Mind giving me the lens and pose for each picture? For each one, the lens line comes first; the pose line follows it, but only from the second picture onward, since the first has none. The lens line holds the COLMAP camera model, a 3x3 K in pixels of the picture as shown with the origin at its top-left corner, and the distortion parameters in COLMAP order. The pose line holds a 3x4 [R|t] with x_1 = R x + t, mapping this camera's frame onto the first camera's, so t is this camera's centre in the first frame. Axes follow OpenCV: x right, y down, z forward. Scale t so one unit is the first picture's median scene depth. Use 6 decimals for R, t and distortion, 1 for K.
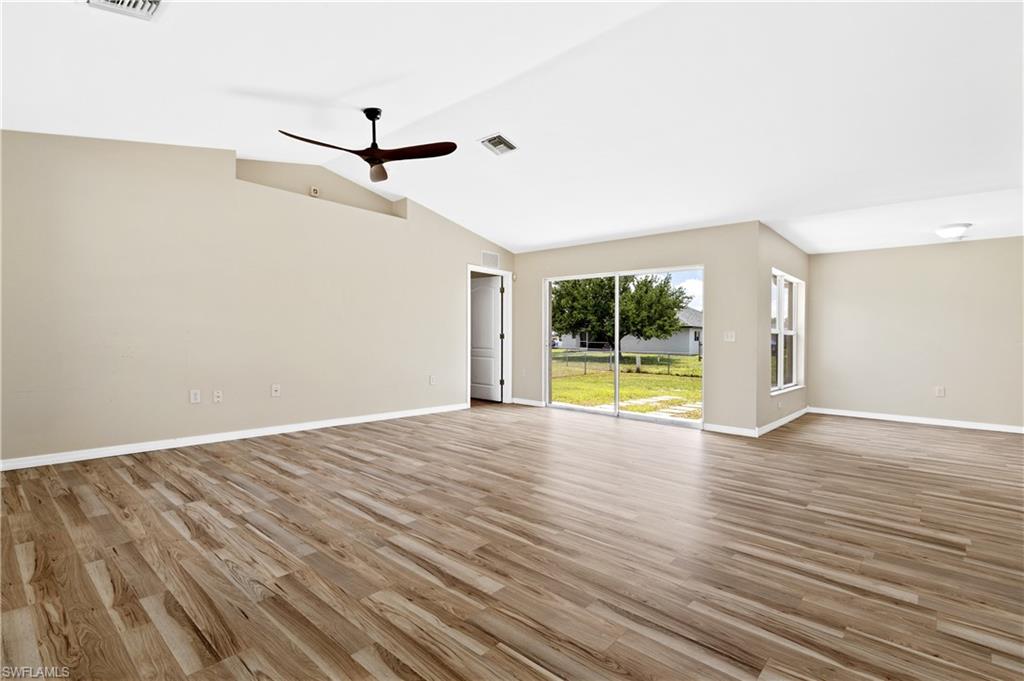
lens RADIAL K [[465.5, 0, 524.9], [0, 465.5, 341.6], [0, 0, 1]] dist [0.009019, -0.000942]
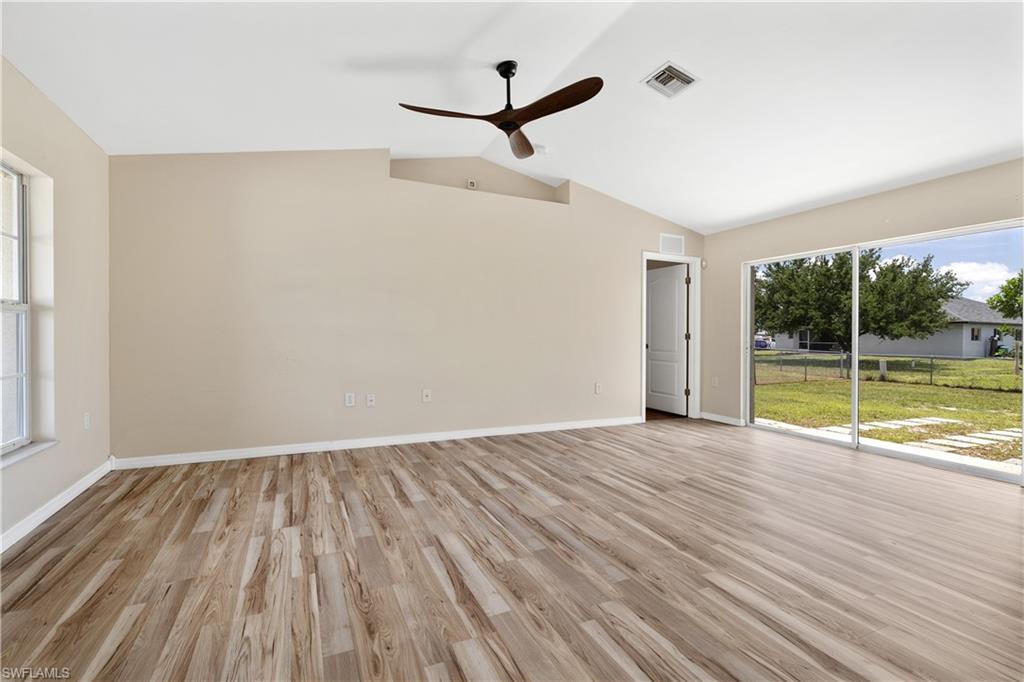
lens RADIAL K [[465.5, 0, 533.2], [0, 465.5, 343.6], [0, 0, 1]] dist [0.009019, -0.000942]
pose [[0.921060, -0.002754, -0.389410, 0.050134], [0.003588, 0.999993, 0.001414, -0.001768], [0.389403, -0.002700, 0.921063, 0.329506]]
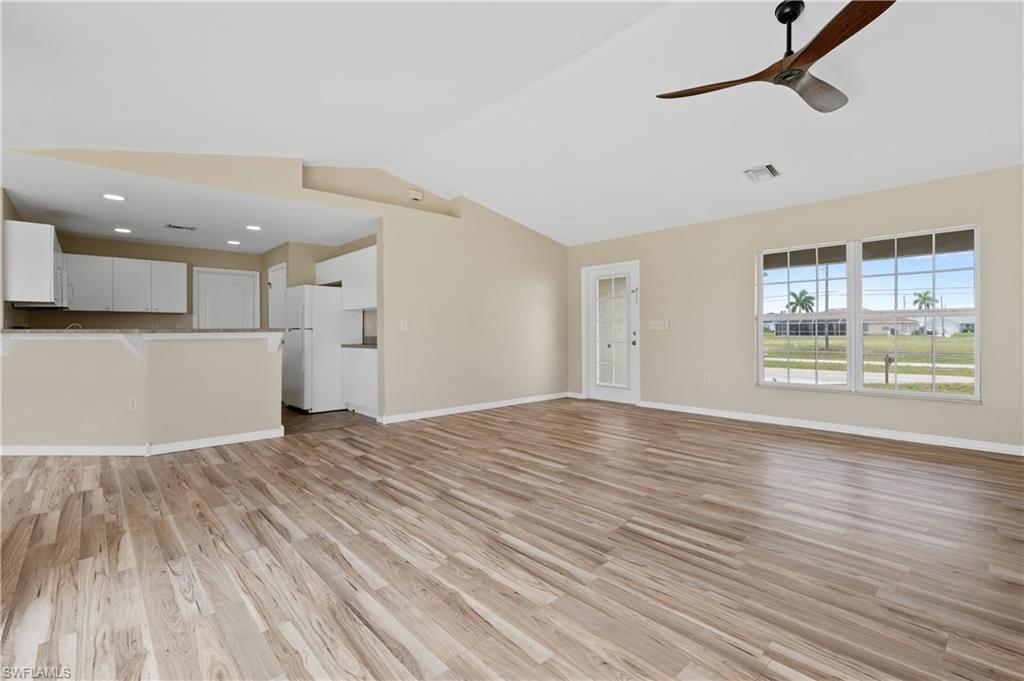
lens RADIAL K [[465.5, 0, 529.1], [0, 465.5, 335.7], [0, 0, 1]] dist [0.009019, -0.000942]
pose [[-0.994734, -0.015837, 0.101260, -0.000767], [-0.013677, 0.999665, 0.021995, -0.021628], [-0.101575, 0.020494, -0.994617, 2.145811]]
